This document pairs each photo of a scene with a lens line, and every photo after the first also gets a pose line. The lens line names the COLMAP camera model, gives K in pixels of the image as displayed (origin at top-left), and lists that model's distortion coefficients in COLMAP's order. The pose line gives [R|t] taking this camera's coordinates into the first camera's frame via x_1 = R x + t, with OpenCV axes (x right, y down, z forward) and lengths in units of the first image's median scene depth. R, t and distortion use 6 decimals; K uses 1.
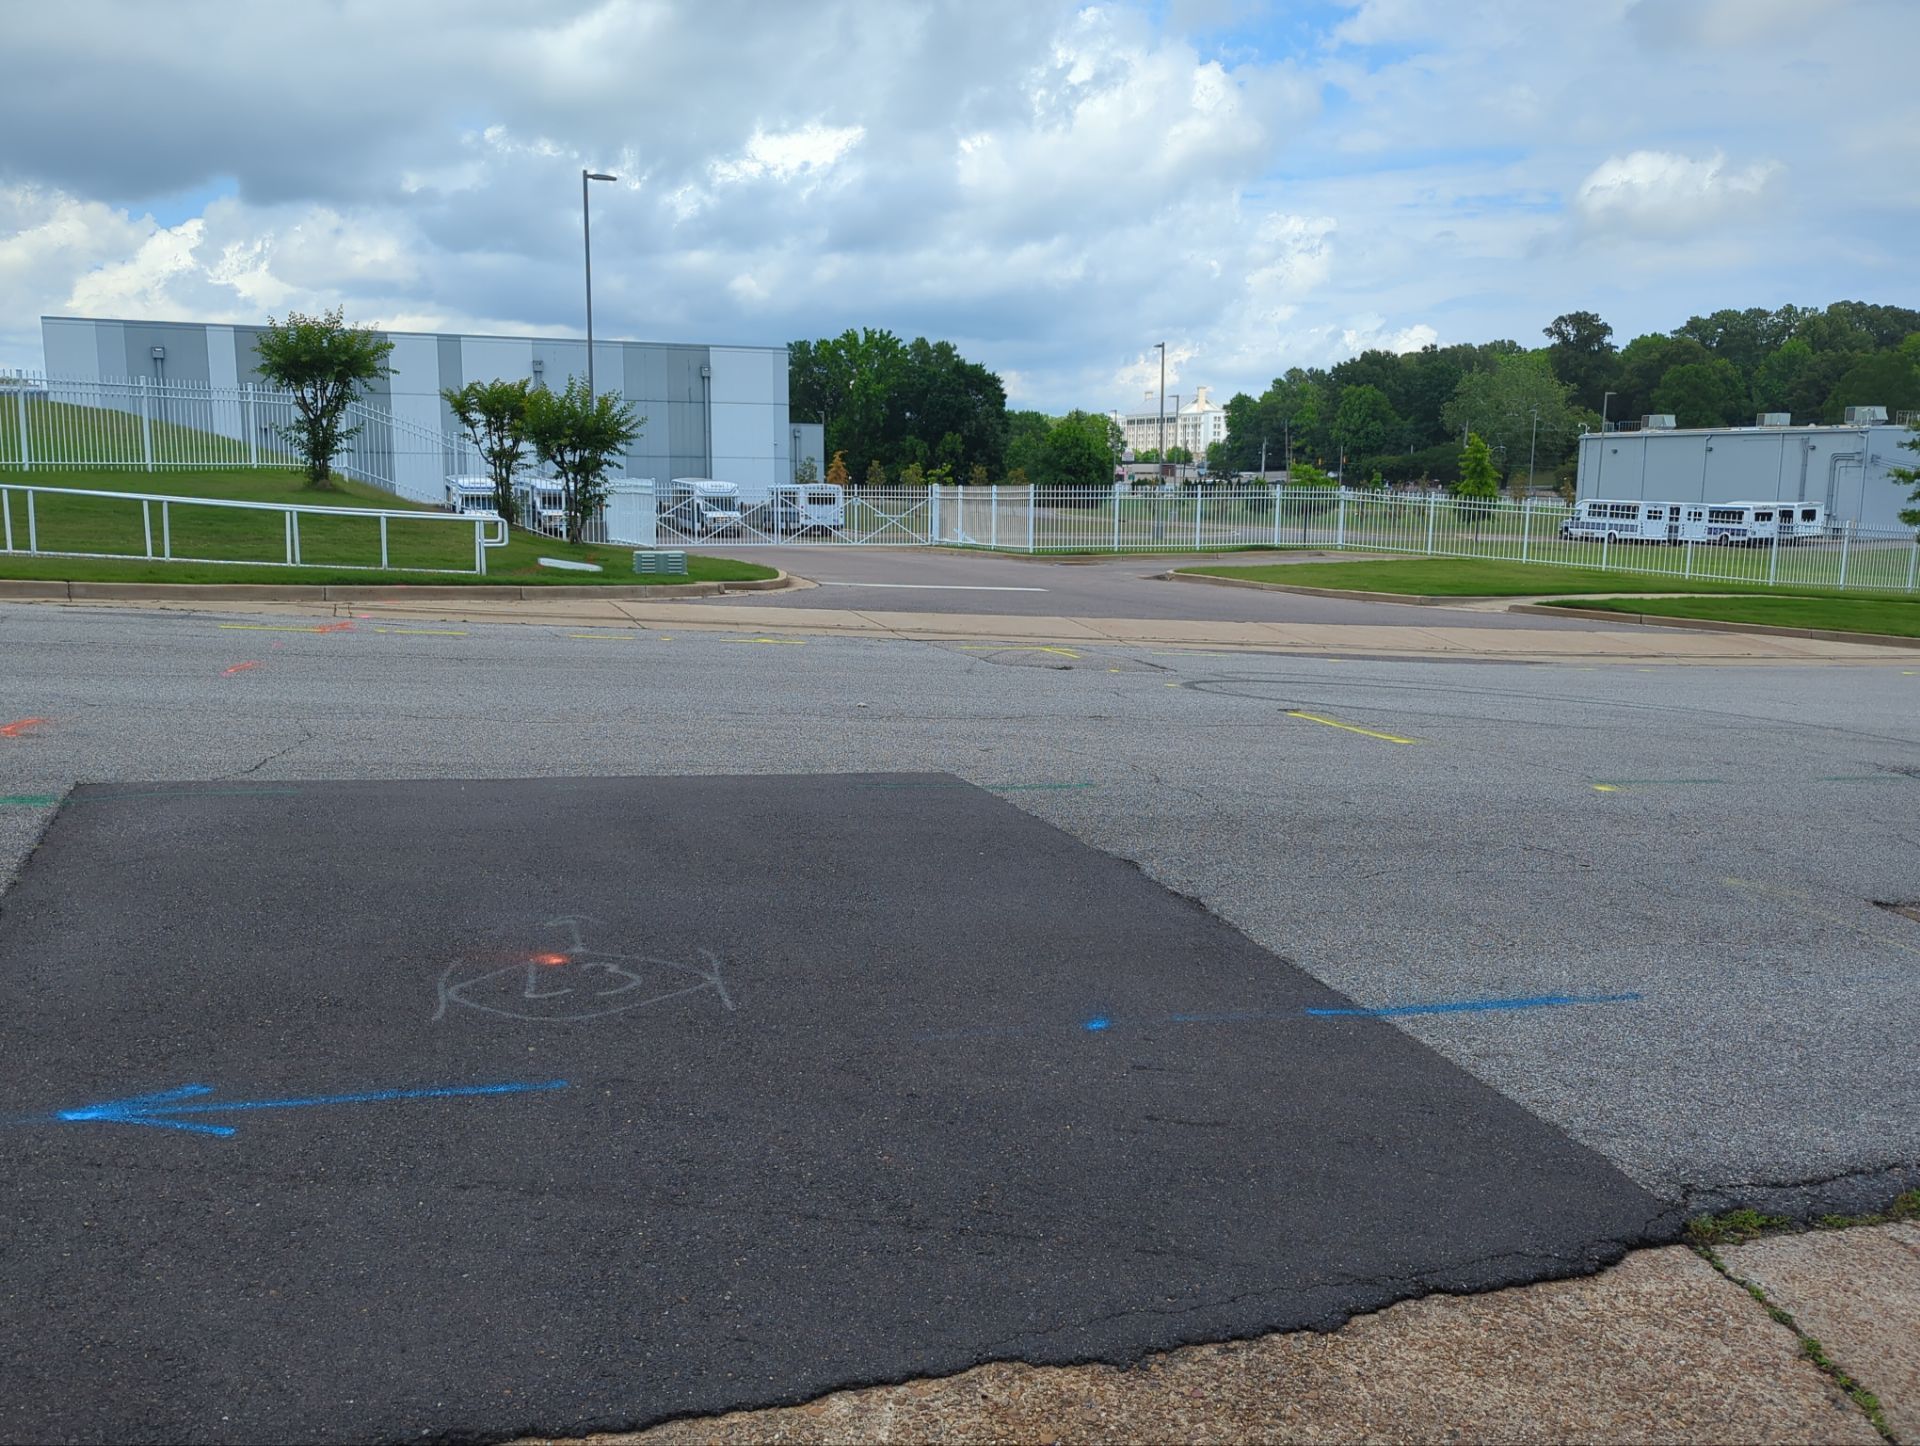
lens RADIAL K [[1556.3, 0, 960.4], [0, 1556.3, 700.6], [0, 0, 1]] dist [0.063476, -0.061019]
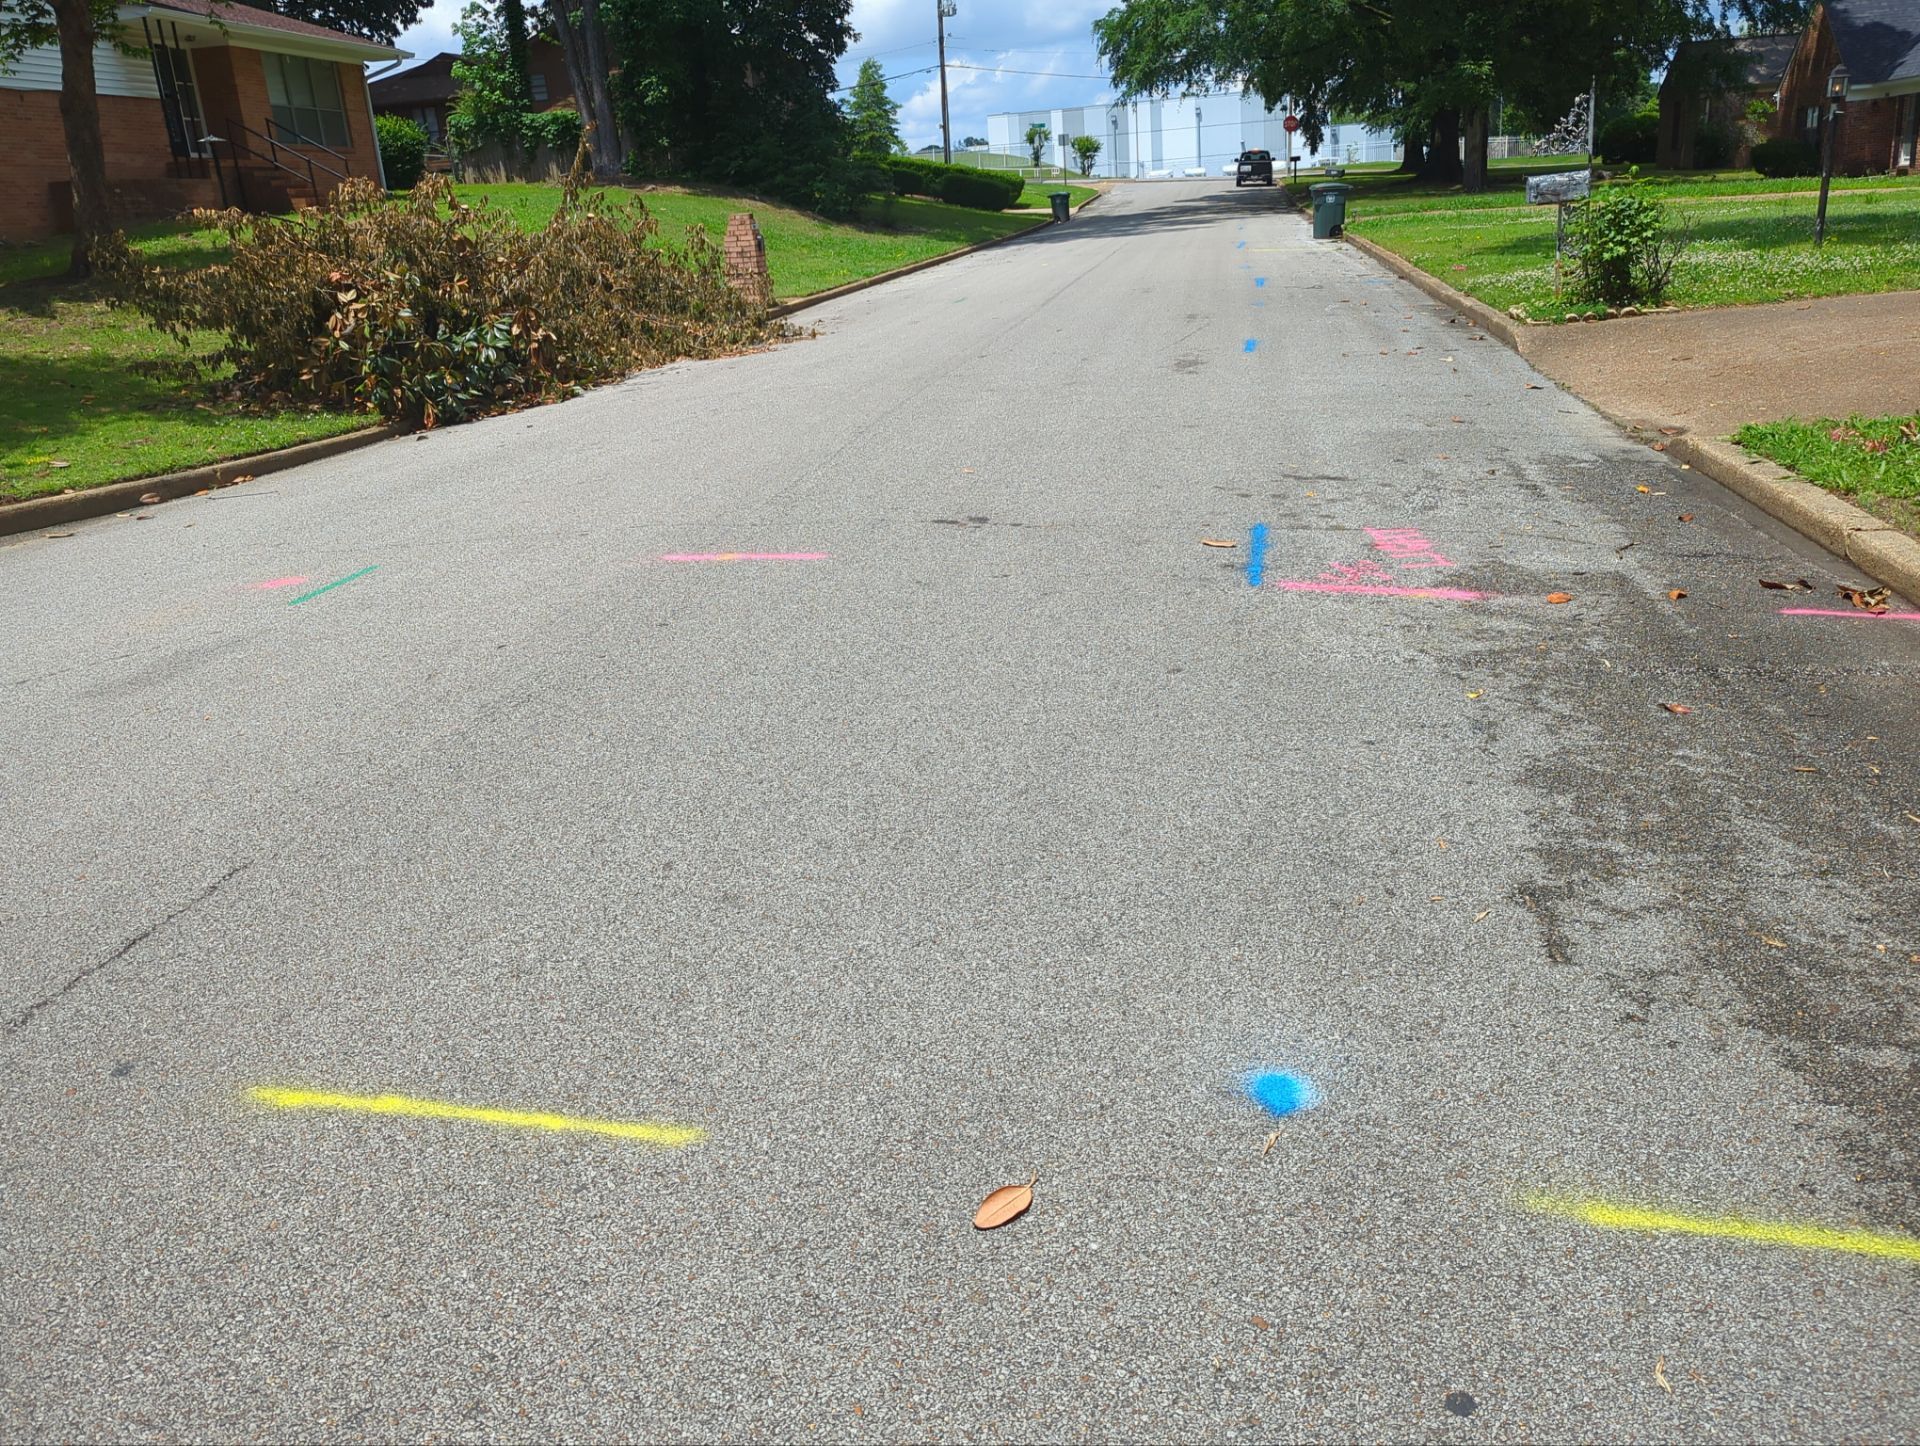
lens RADIAL K [[1556.3, 0, 946.3], [0, 1556.3, 703.4], [0, 0, 1]] dist [0.063476, -0.061019]
pose [[0.862111, 0.082602, -0.499942, 2.580727], [0.005202, 0.985129, 0.171737, 0.892496], [0.506693, -0.150657, 0.848861, -4.686787]]
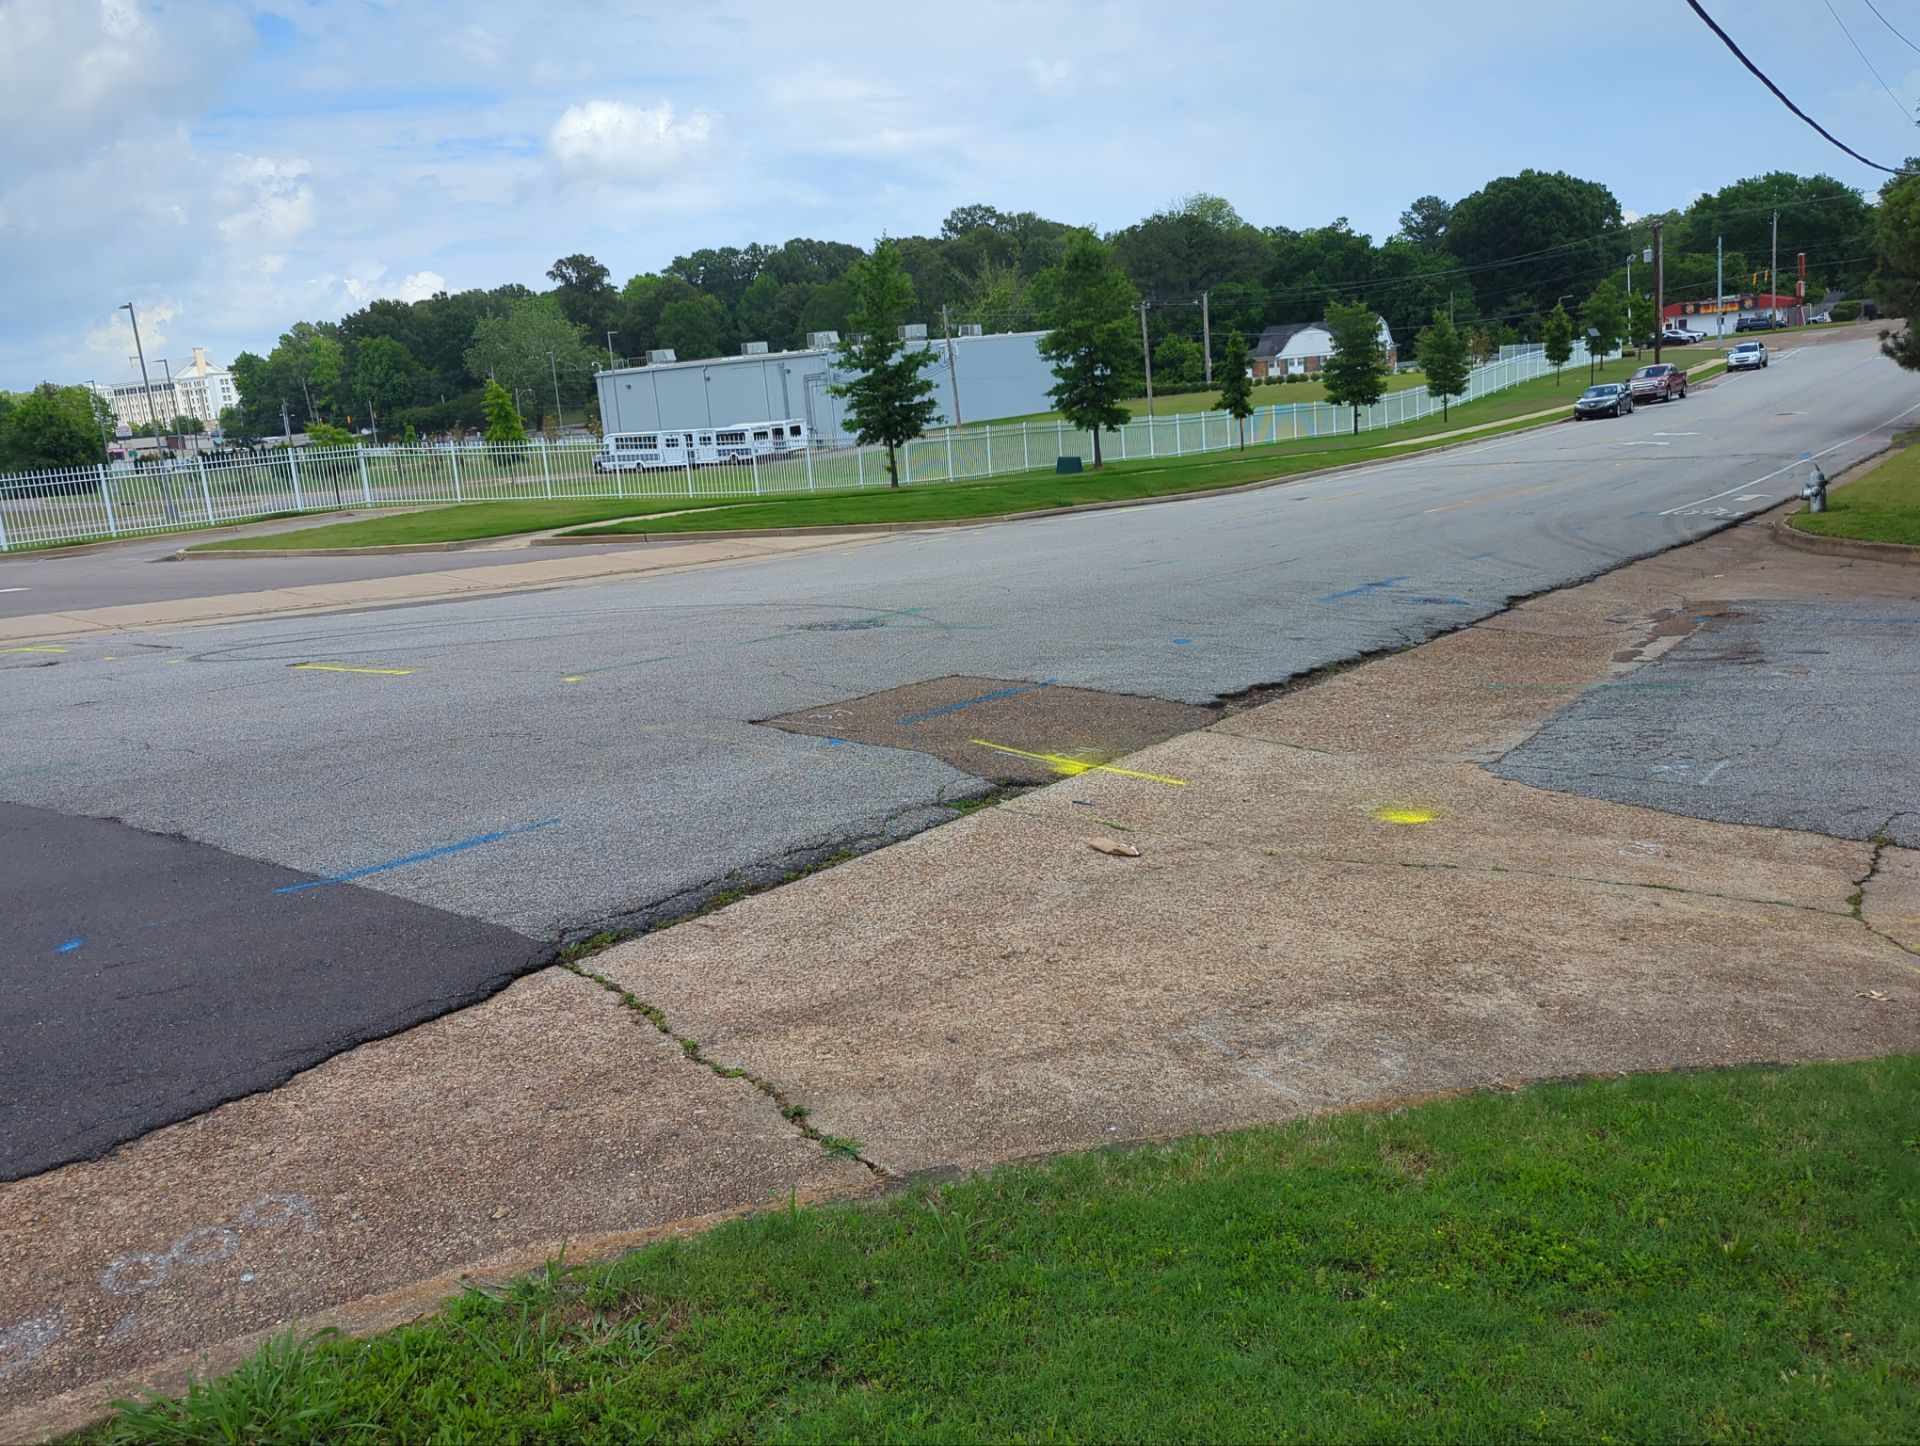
lens RADIAL K [[1556.3, 0, 954.7], [0, 1556.3, 712.7], [0, 0, 1]] dist [0.063476, -0.061019]
pose [[0.831309, -0.189991, 0.522331, 0.015603], [0.168968, 0.981672, 0.088151, 0.014003], [-0.529505, 0.014977, 0.848175, -0.086706]]
